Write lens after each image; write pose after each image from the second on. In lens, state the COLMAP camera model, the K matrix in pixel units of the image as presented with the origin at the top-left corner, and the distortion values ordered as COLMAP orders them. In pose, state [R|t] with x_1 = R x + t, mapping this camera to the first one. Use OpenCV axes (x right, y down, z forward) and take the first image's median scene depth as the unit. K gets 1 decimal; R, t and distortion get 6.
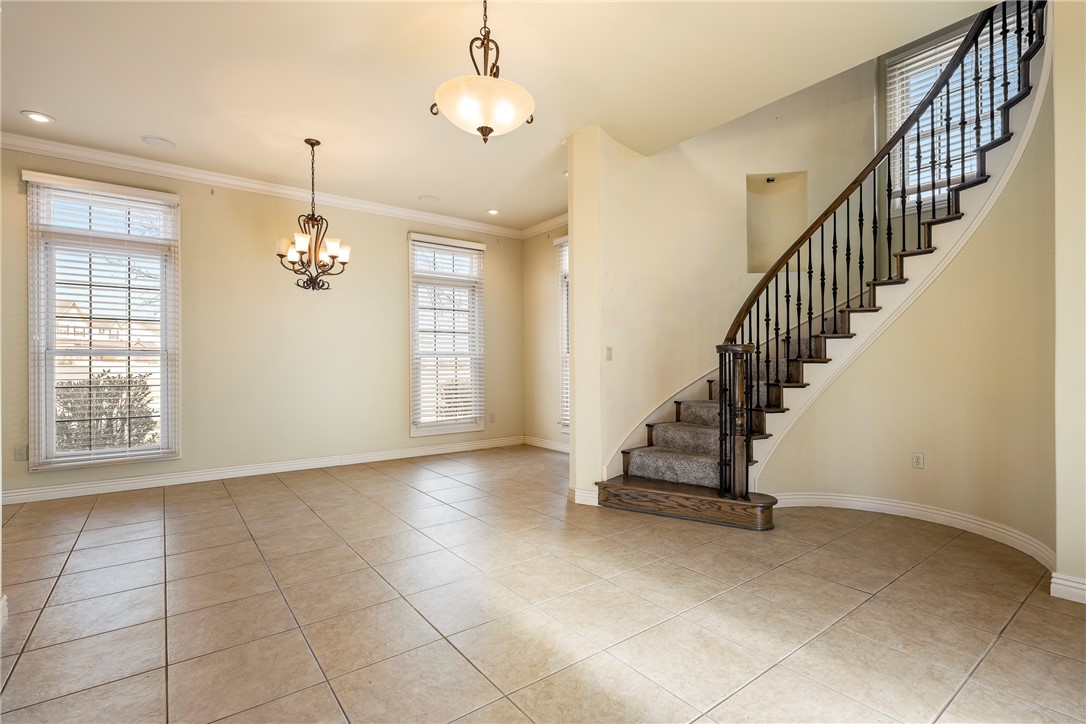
lens RADIAL K [[504.6, 0, 542.5], [0, 504.6, 365.6], [0, 0, 1]] dist [0.001835, -0.000224]
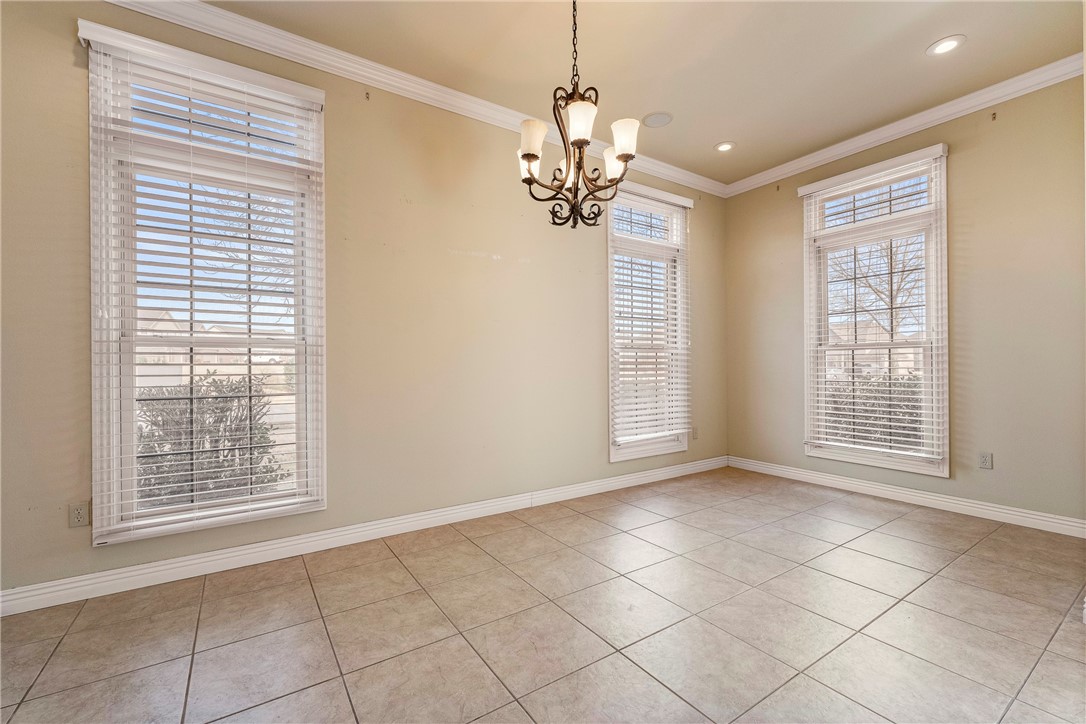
lens RADIAL K [[457.7, 0, 544.1], [0, 457.7, 365.5], [0, 0, 1]] dist [-0.000525, -0.000152]
pose [[0.998294, -0.001289, -0.058379, -0.451355], [0.001364, 0.999998, 0.001250, 0.002844], [0.058378, -0.001327, 0.998294, 0.488690]]
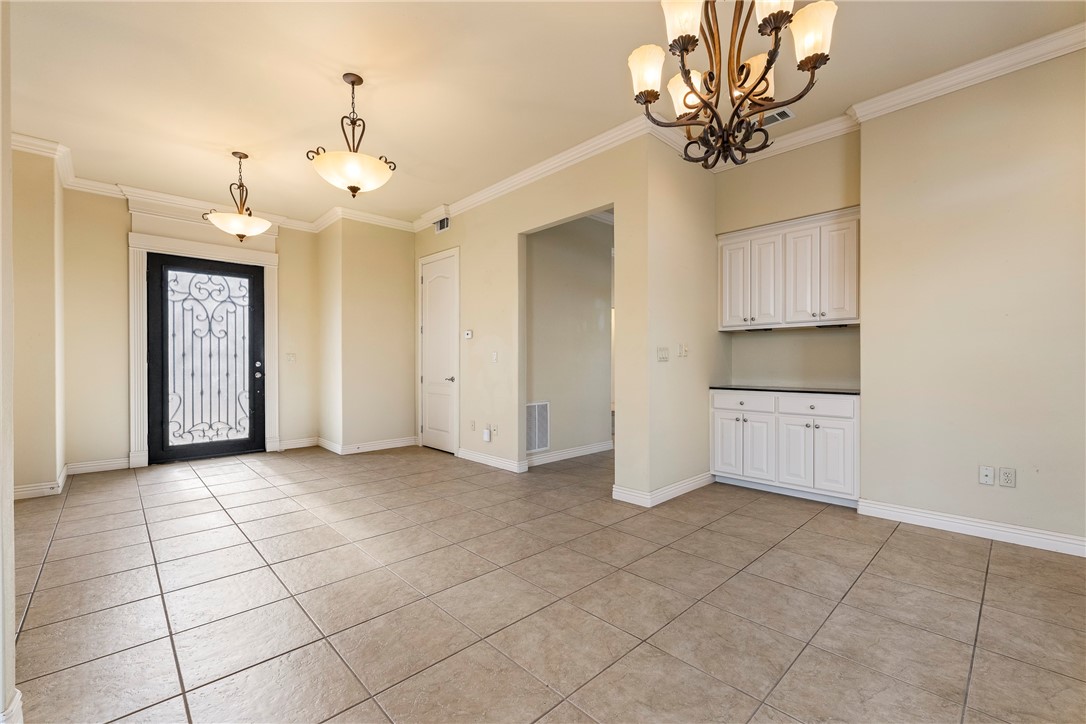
lens RADIAL K [[457.7, 0, 544.1], [0, 457.7, 365.5], [0, 0, 1]] dist [-0.000525, -0.000152]
pose [[-0.993514, 0.007768, -0.113444, -0.272544], [0.007322, 0.999964, 0.004342, 0.001235], [0.113474, 0.003483, -0.993535, 1.305652]]
